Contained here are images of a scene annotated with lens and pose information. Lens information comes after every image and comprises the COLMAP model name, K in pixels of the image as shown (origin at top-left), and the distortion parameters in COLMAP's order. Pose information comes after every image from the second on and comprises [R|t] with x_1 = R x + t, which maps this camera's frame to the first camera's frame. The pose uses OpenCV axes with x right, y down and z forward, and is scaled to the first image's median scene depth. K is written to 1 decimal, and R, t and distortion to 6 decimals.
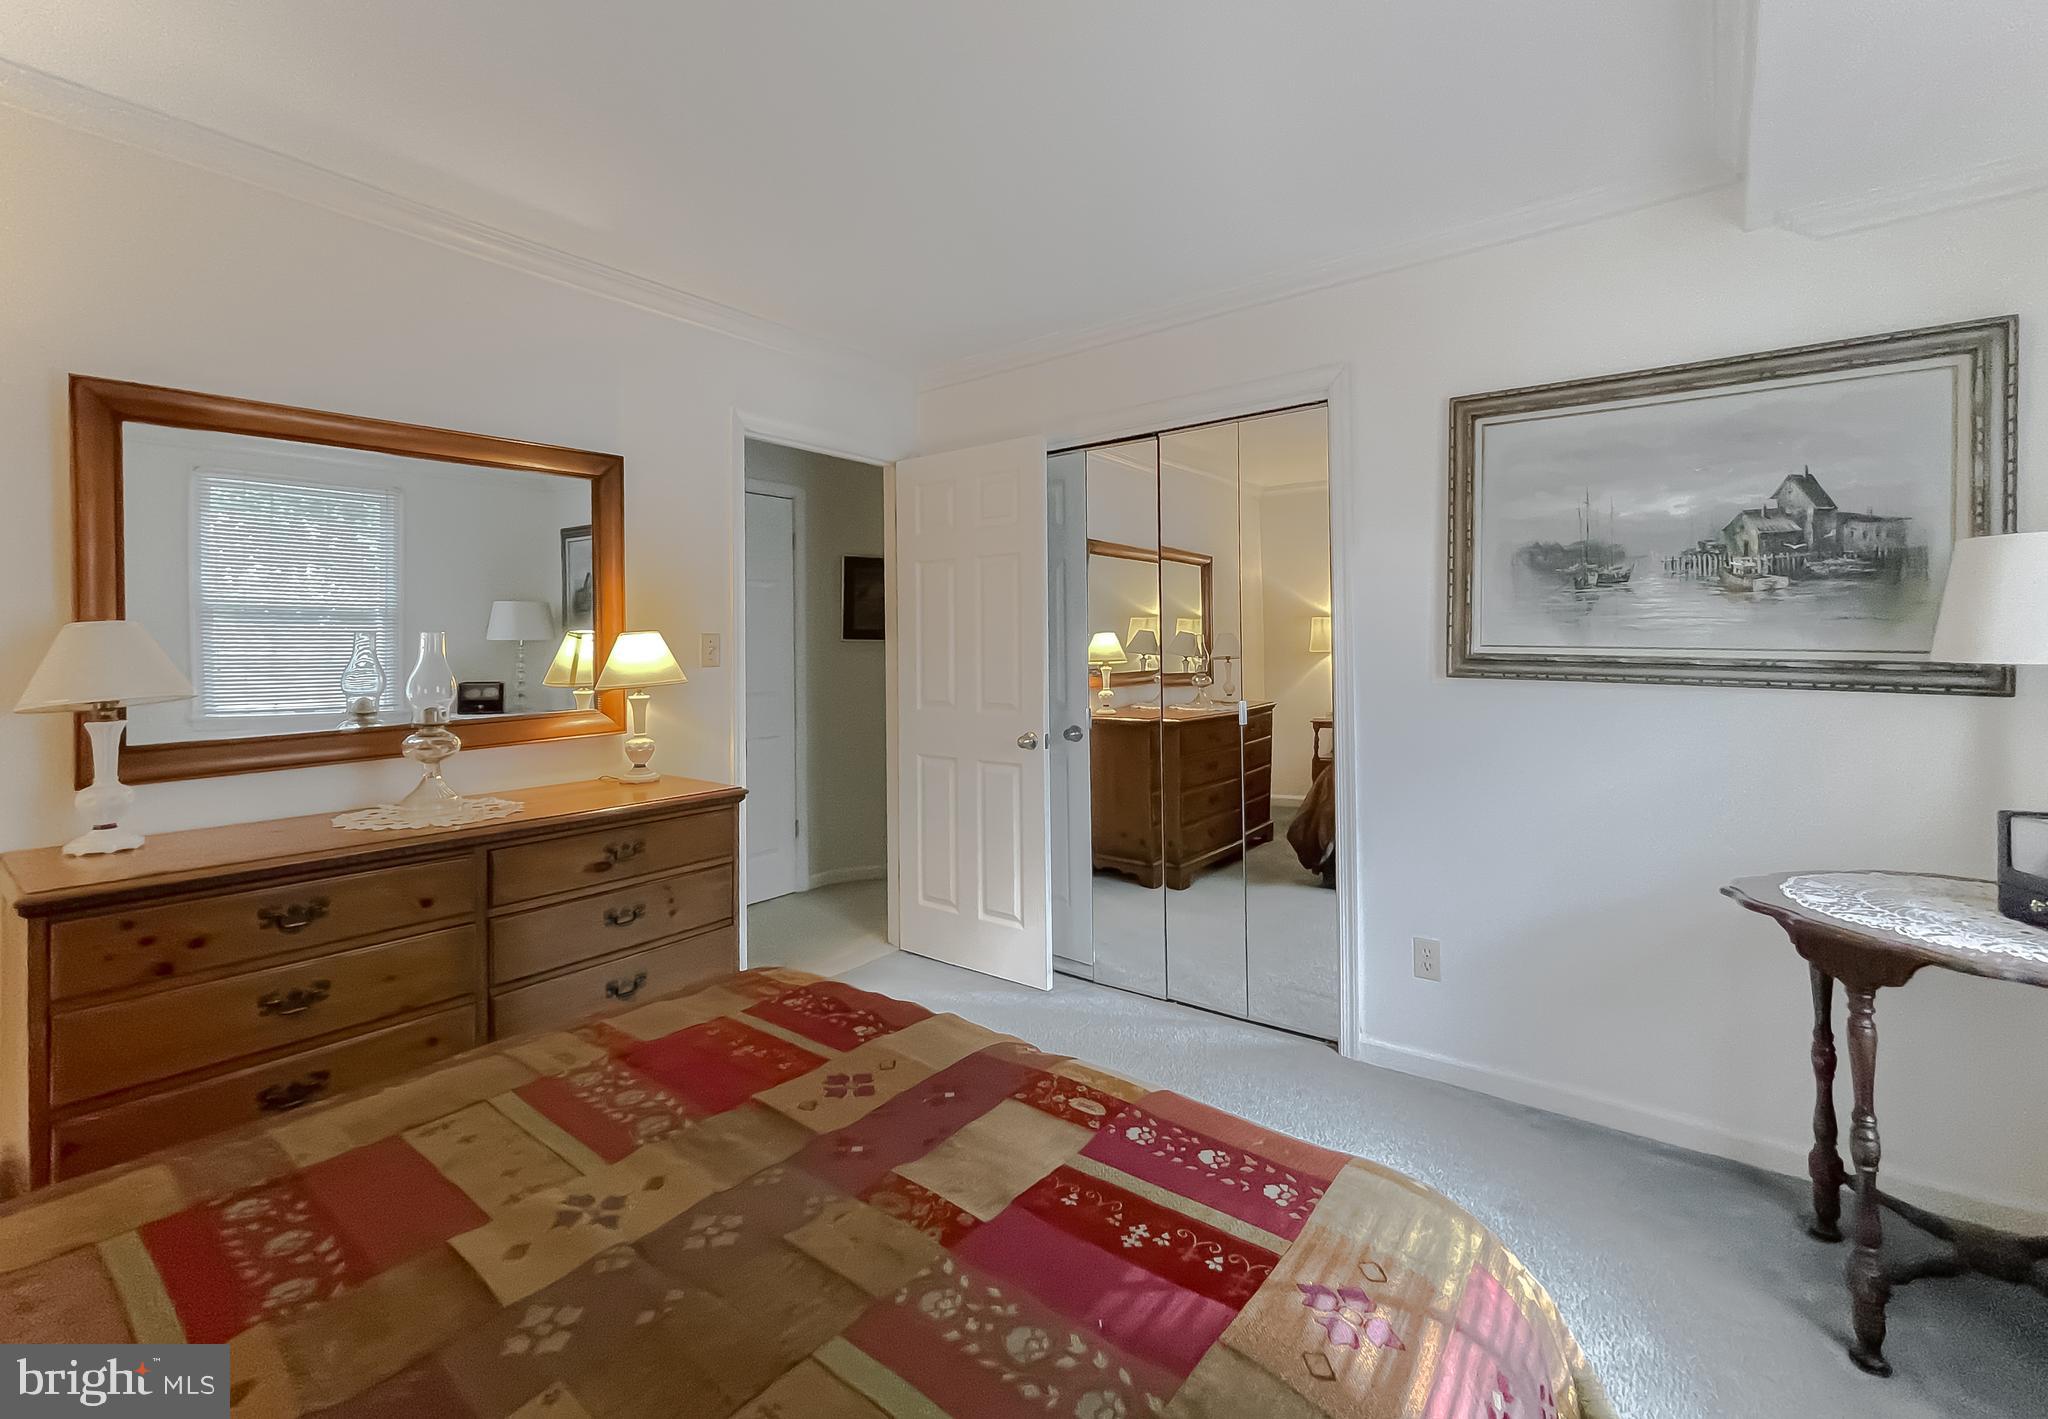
lens RADIAL K [[884.2, 0, 1020.5], [0, 884.2, 645.5], [0, 0, 1]] dist [-0.001852, 0.000222]
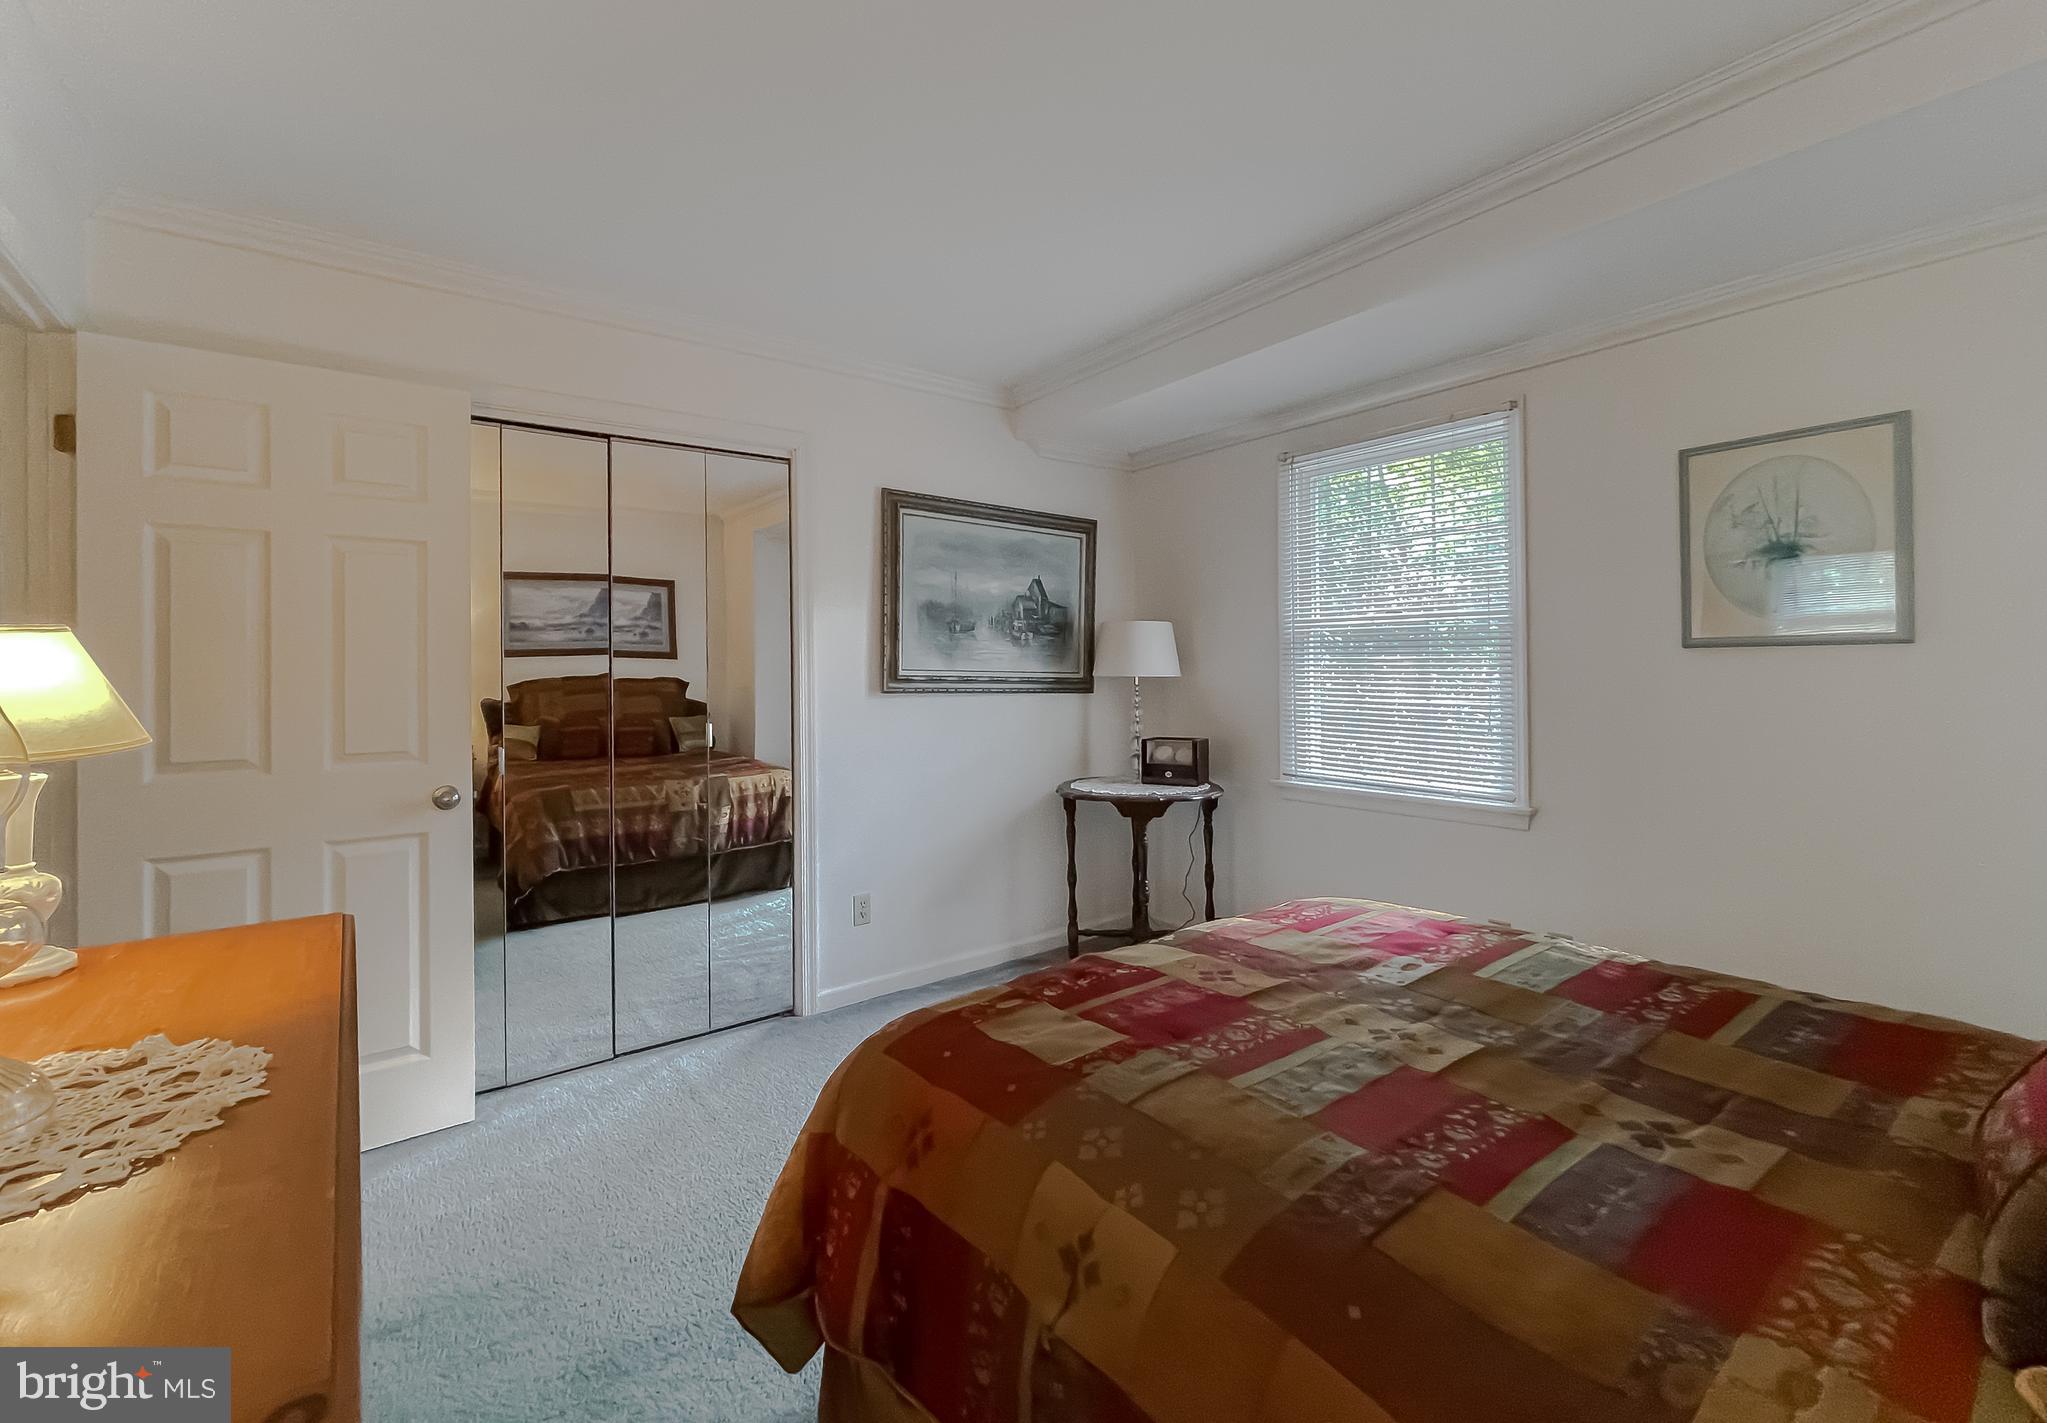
lens RADIAL K [[883.7, 0, 1020.2], [0, 883.7, 670.9], [0, 0, 1]] dist [-0.001852, 0.000222]
pose [[0.250132, 0.005423, 0.968196, -0.884470], [0.005726, 0.999959, -0.007080, 0.014561], [-0.968195, 0.007315, 0.250091, 0.519768]]
